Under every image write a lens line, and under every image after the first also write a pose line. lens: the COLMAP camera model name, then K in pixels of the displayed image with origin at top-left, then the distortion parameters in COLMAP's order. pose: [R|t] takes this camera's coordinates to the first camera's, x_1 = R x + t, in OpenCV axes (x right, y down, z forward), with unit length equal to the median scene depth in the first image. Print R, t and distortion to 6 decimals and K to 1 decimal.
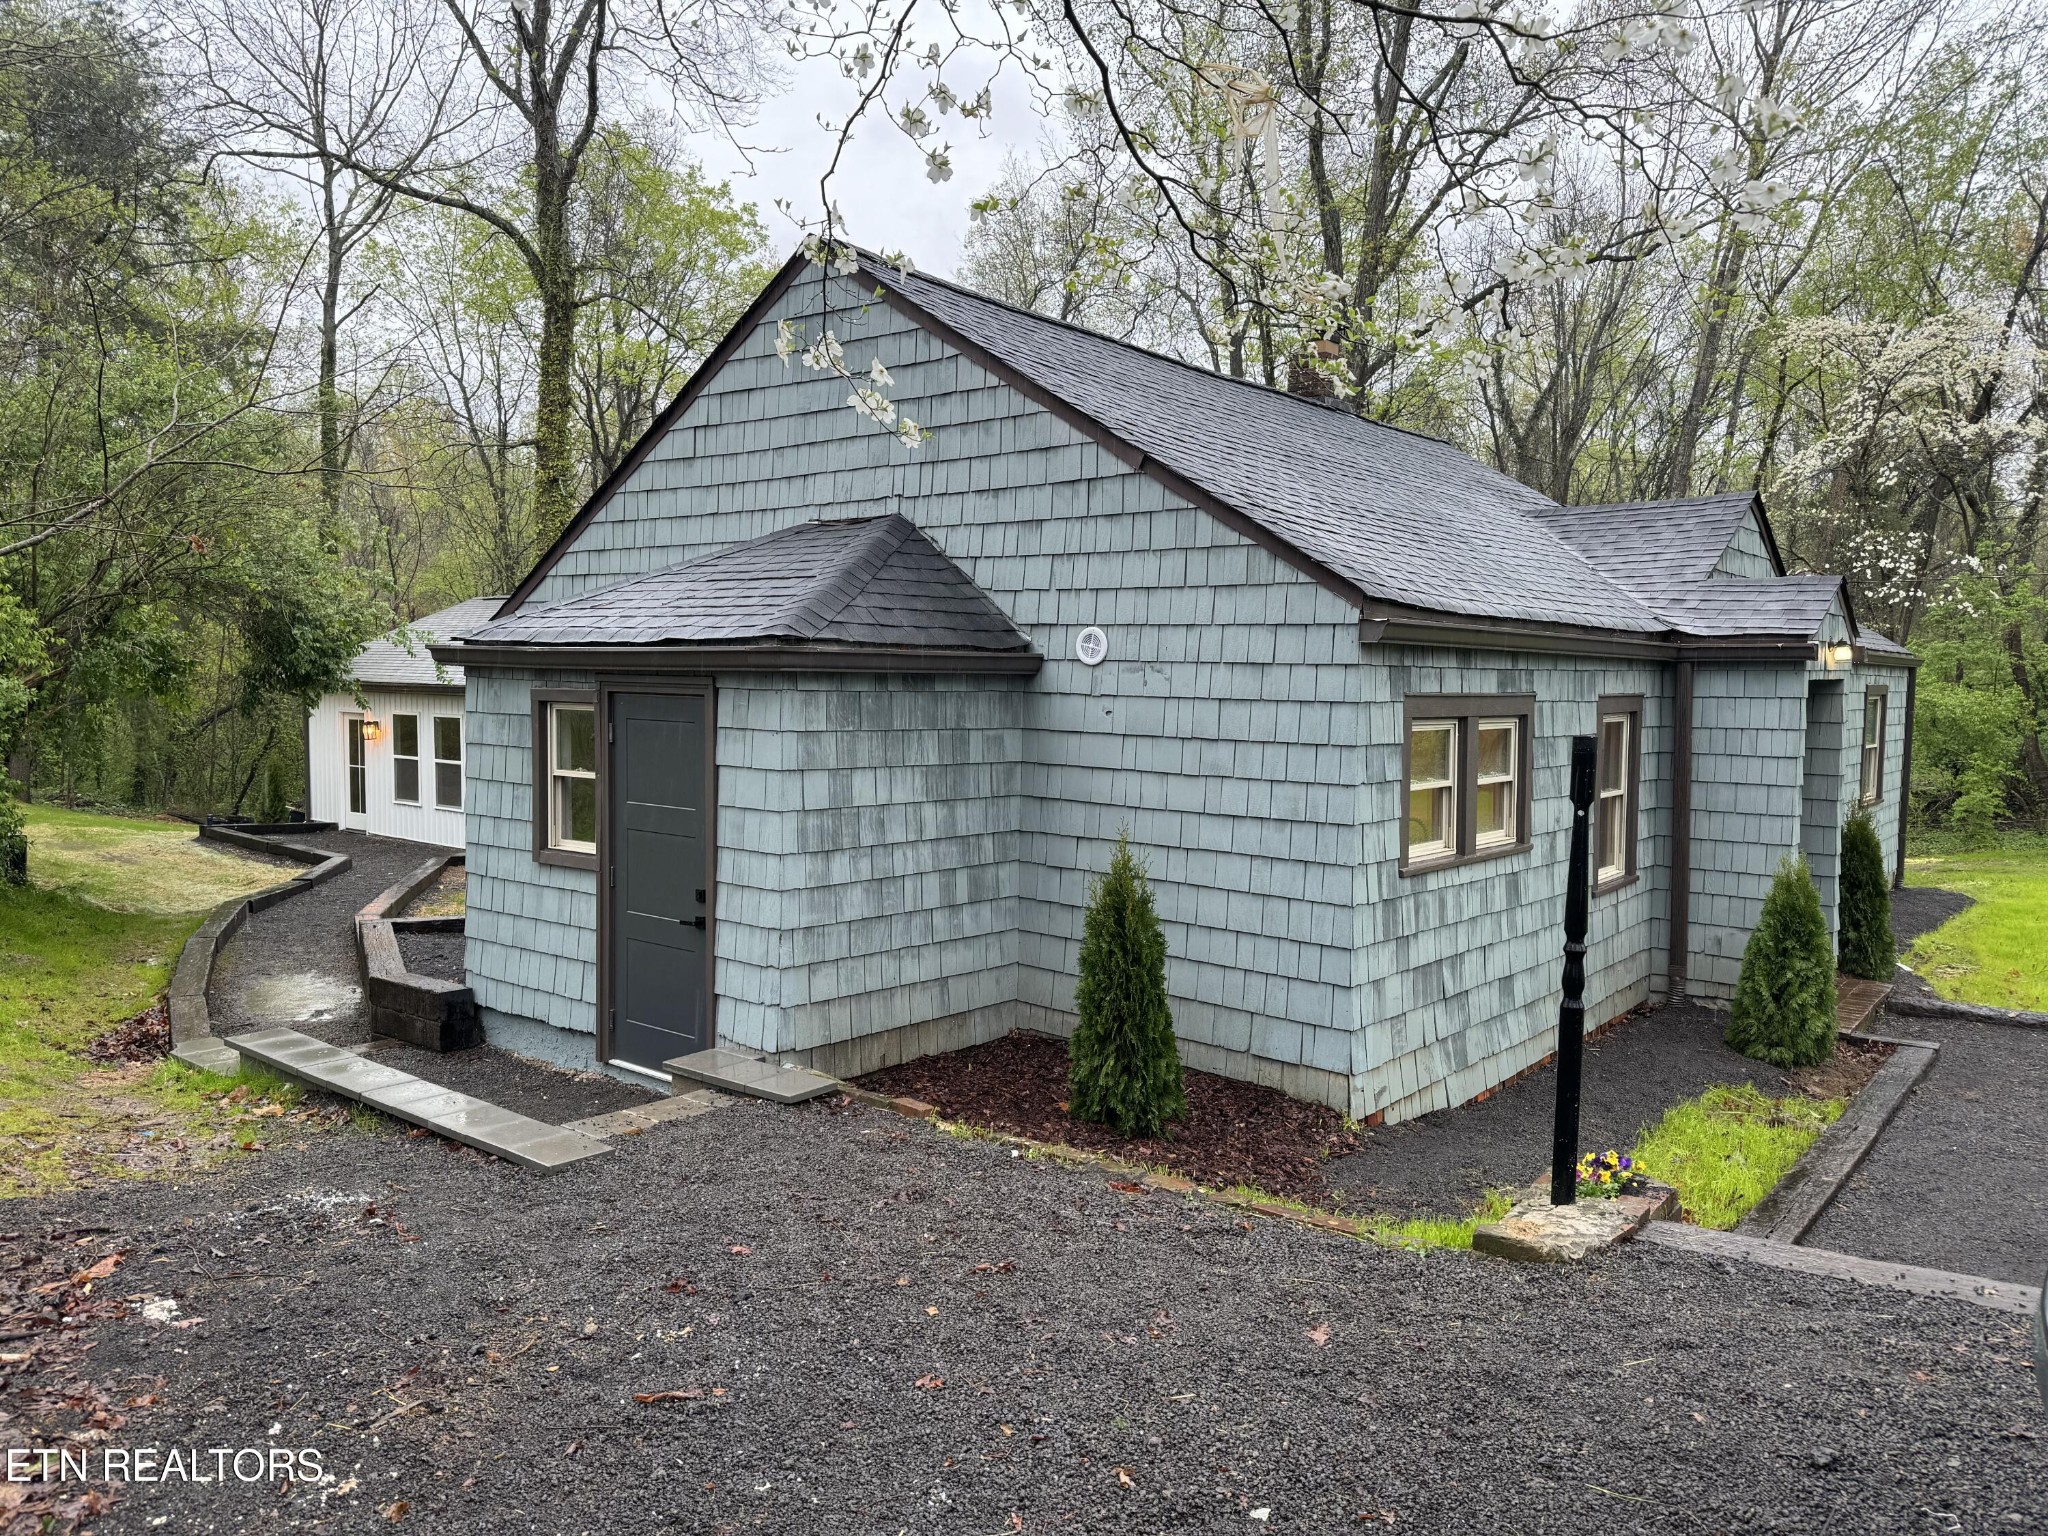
lens RADIAL K [[1483.0, 0, 1024.0], [0, 1483.0, 768.0], [0, 0, 1]] dist [0.039574, -0.000473]
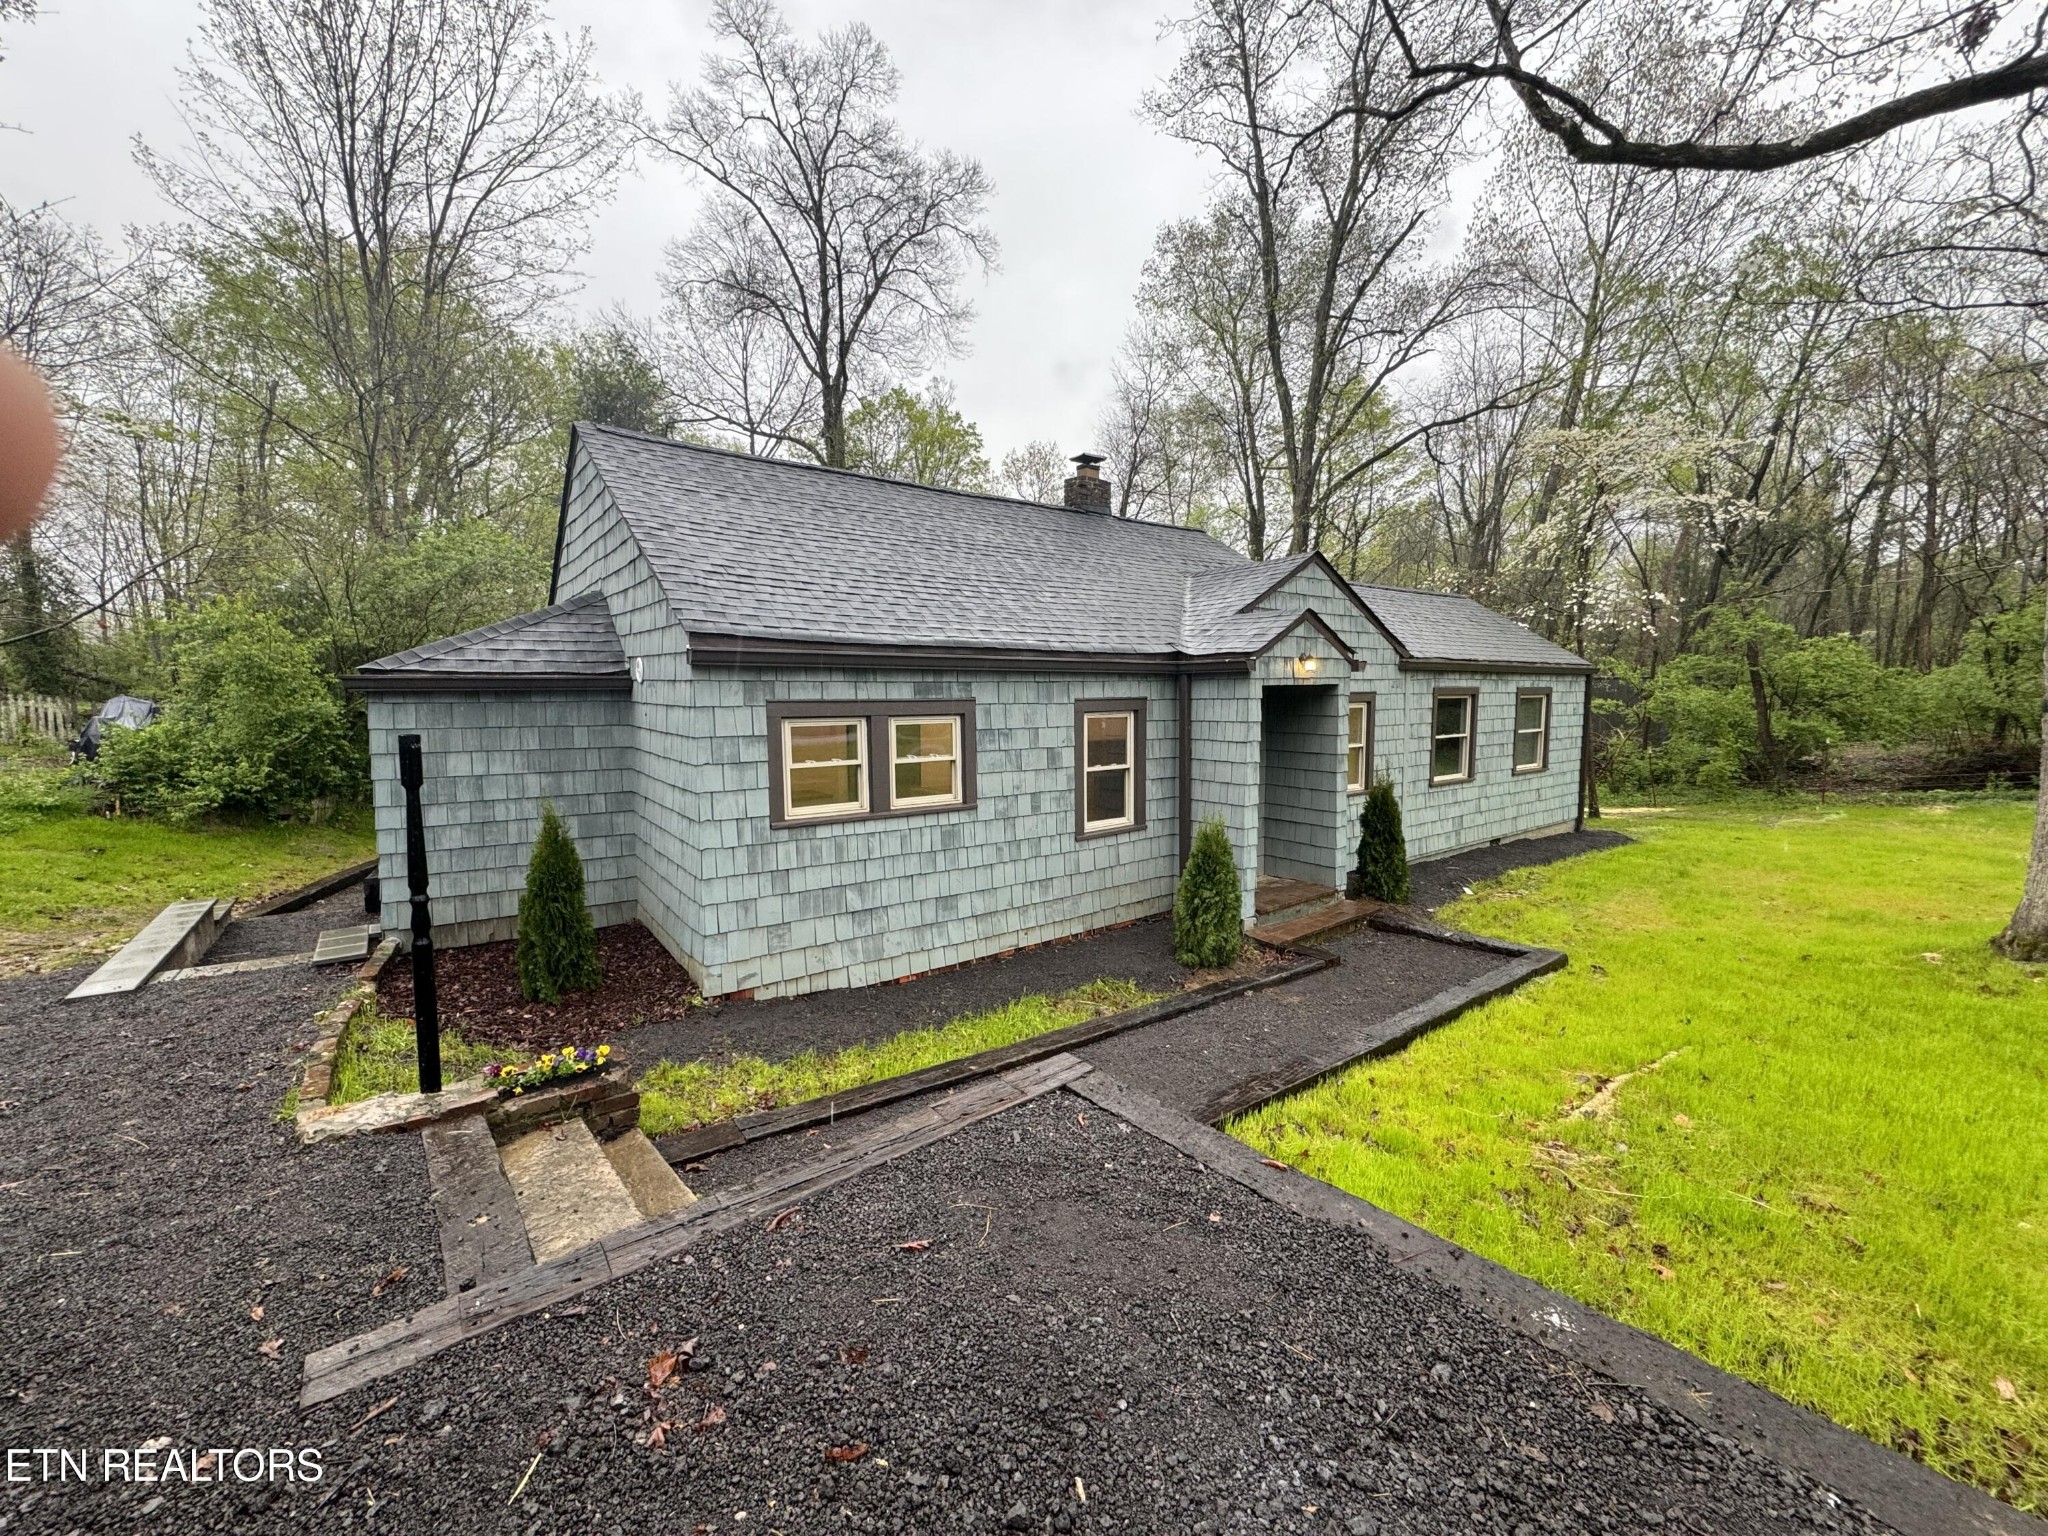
lens RADIAL K [[838.2, 0, 1024.0], [0, 838.2, 768.0], [0, 0, 1]] dist [0.010528, -0.000050]
pose [[0.970115, 0.005769, -0.242579, 0.588355], [0.001274, 0.999582, 0.028866, -0.006861], [0.242644, -0.028312, 0.969702, 0.237283]]
